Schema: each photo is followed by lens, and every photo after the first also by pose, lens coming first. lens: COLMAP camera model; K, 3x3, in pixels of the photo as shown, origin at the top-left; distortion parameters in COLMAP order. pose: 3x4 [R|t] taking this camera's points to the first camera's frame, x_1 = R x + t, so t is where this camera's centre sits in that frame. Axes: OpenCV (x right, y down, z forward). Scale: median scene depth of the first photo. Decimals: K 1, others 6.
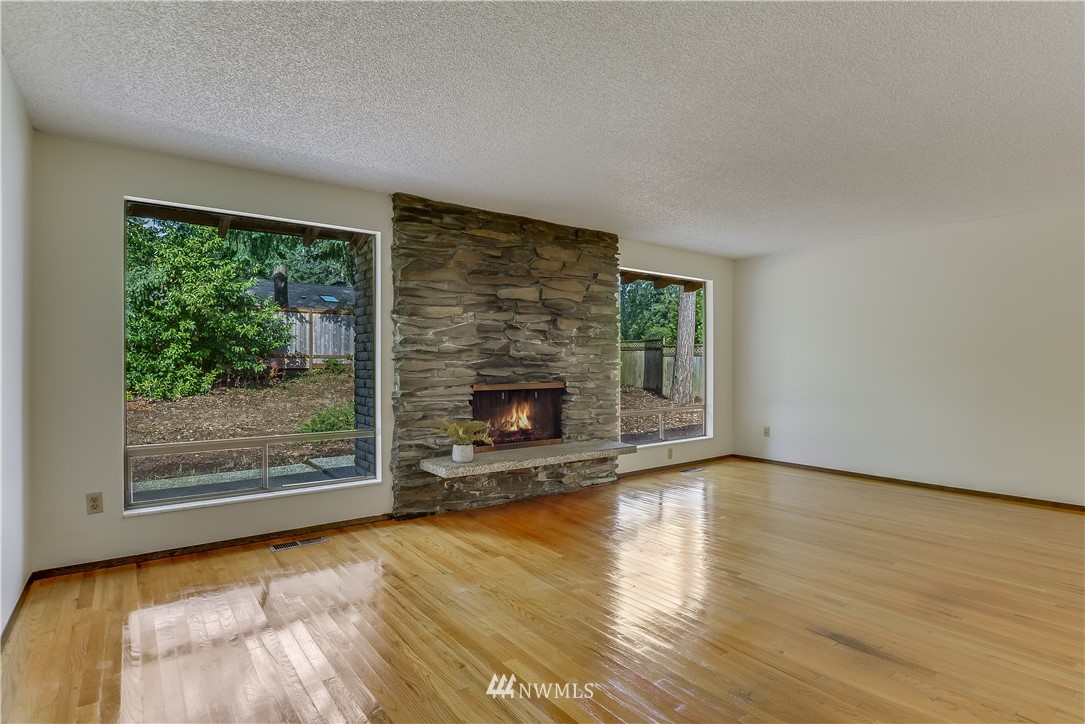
lens RADIAL K [[555.0, 0, 553.1], [0, 555.0, 362.7], [0, 0, 1]] dist [-0.005199, 0.000447]
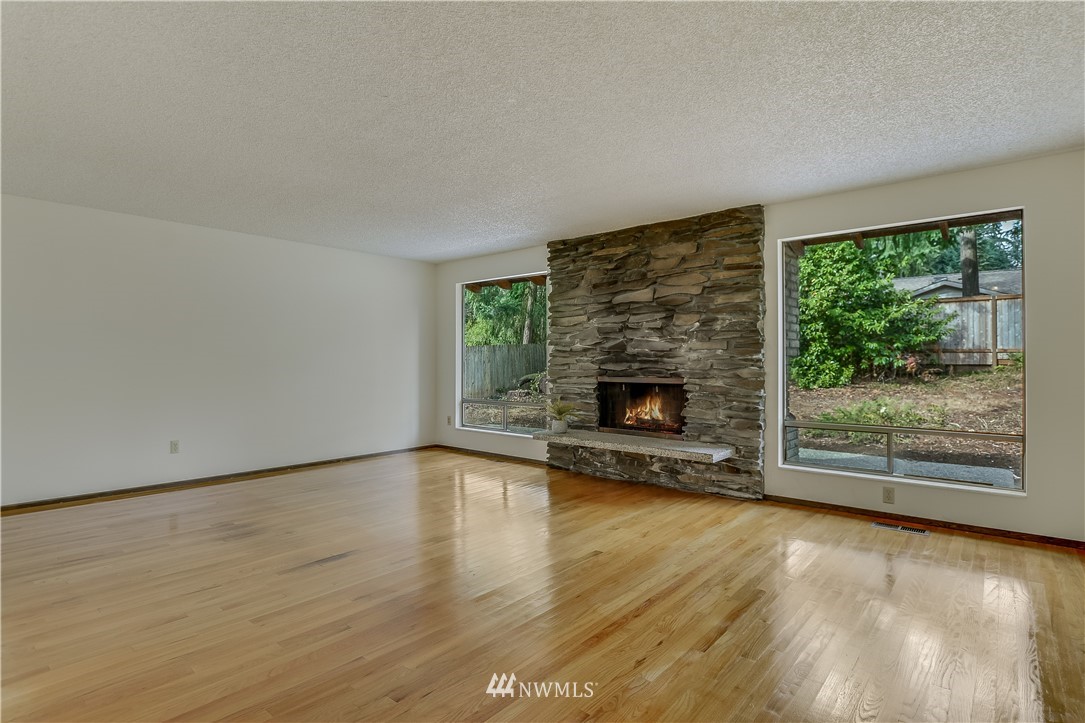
lens RADIAL K [[555.0, 0, 553.4], [0, 555.0, 361.0], [0, 0, 1]] dist [-0.005199, 0.000447]
pose [[0.216085, 0.003303, -0.976369, 0.961663], [0.001948, 0.999991, 0.003815, 0.000143], [0.976373, -0.002727, 0.216077, 0.582757]]
